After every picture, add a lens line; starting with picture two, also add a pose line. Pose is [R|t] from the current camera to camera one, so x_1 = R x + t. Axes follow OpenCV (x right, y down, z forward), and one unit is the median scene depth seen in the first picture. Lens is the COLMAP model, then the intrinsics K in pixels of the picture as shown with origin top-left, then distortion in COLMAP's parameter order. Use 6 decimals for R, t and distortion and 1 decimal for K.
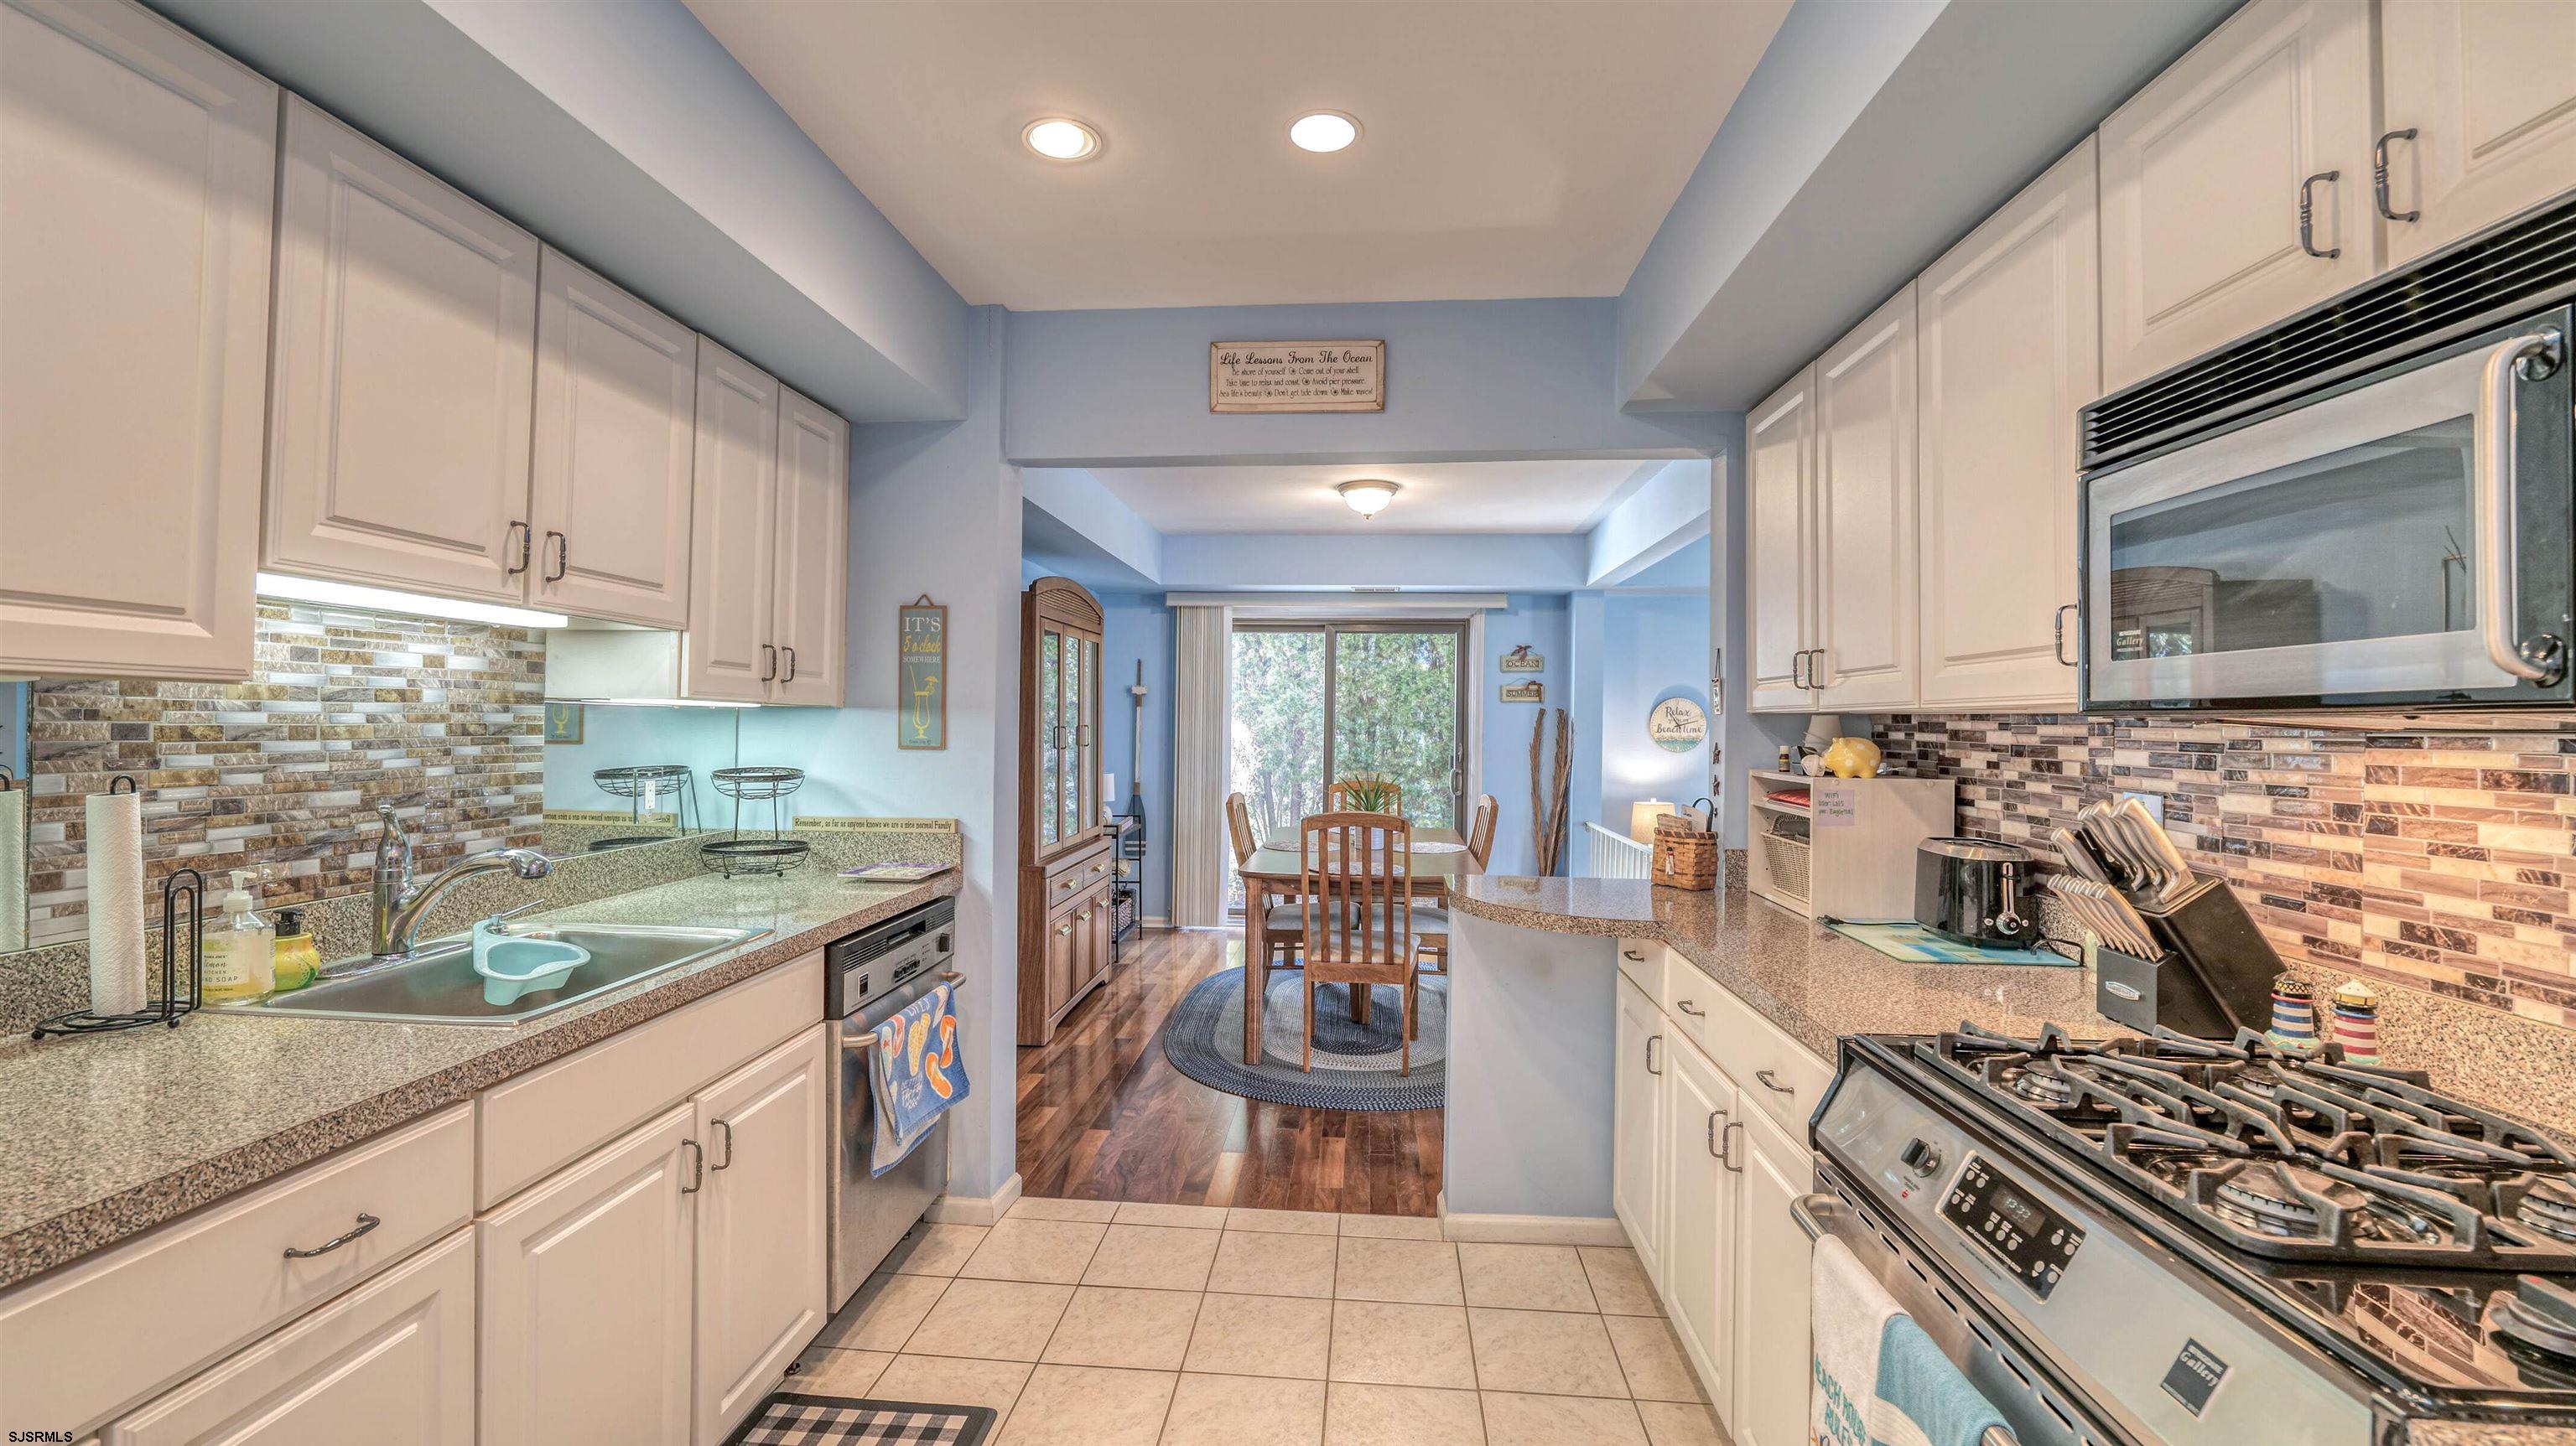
lens RADIAL K [[1077.8, 0, 1285.4], [0, 1077.8, 716.4], [0, 0, 1]] dist [0.000149, 0.000002]
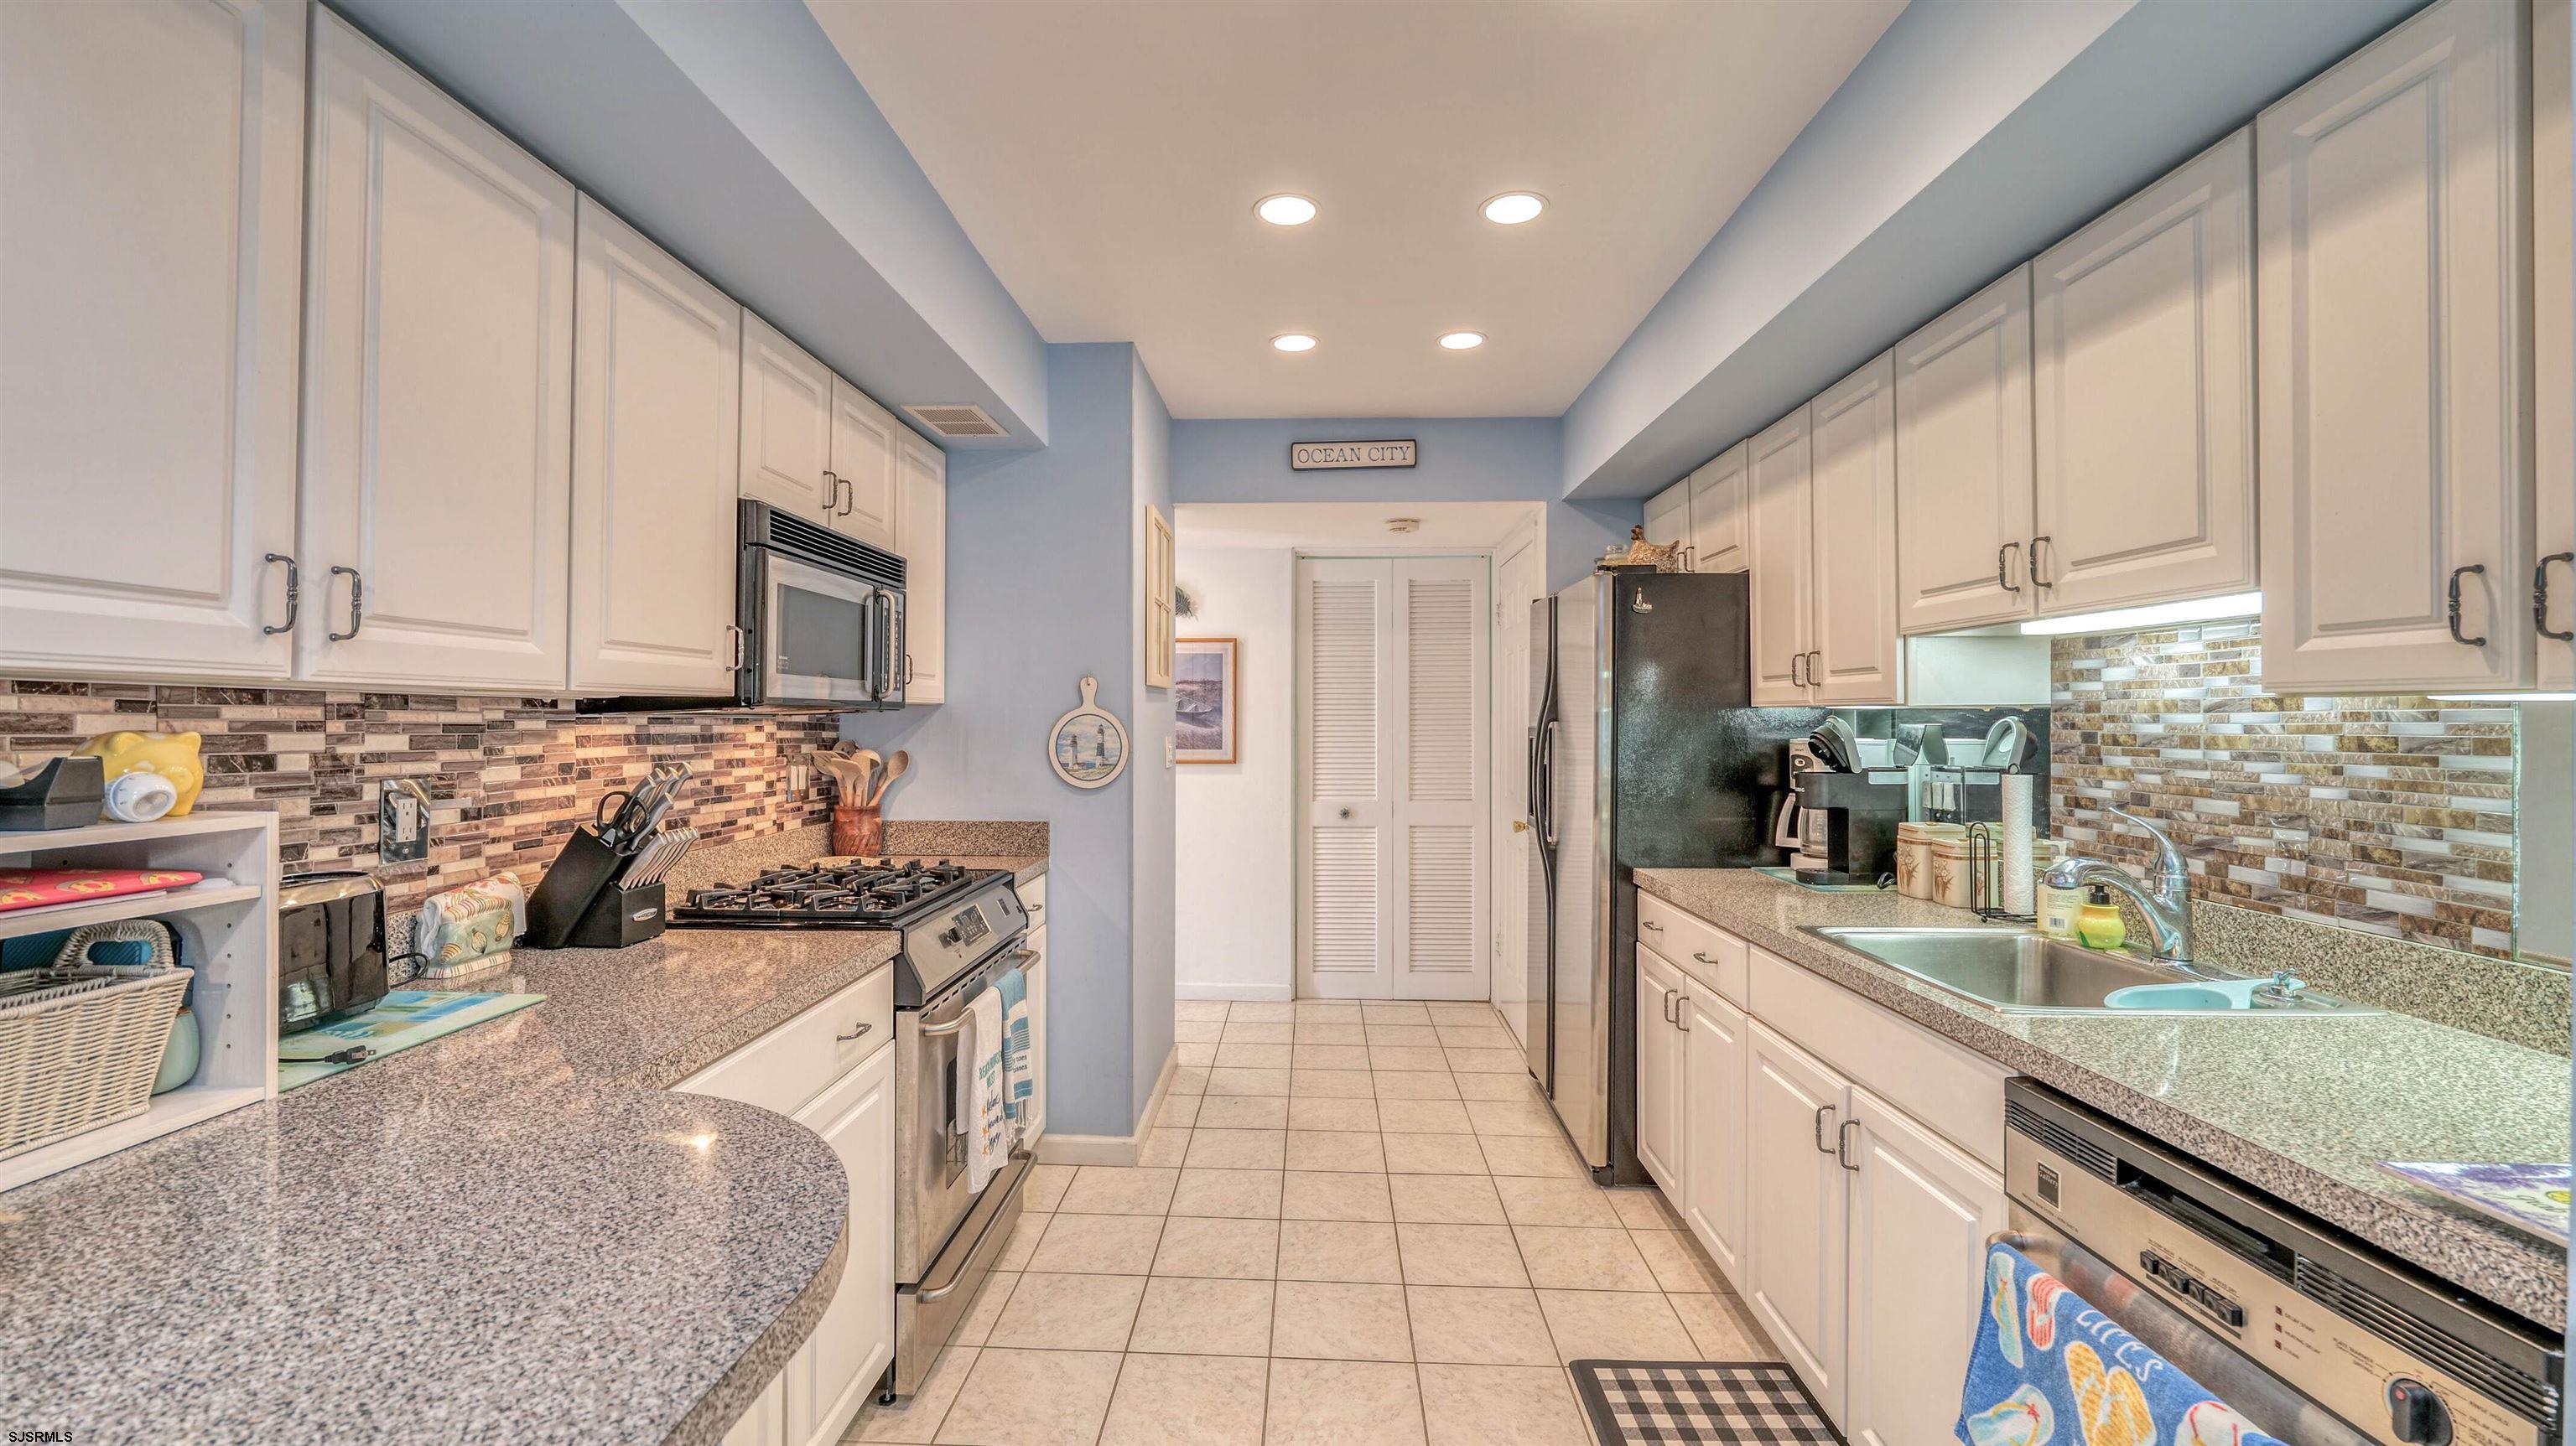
lens RADIAL K [[1077.8, 0, 1283.1], [0, 1077.8, 715.0], [0, 0, 1]] dist [0.000149, 0.000002]
pose [[-0.998825, -0.015921, -0.045762, 0.062472], [-0.015409, 0.999815, -0.011532, 0.014141], [0.045937, -0.010813, -0.998886, 1.993143]]
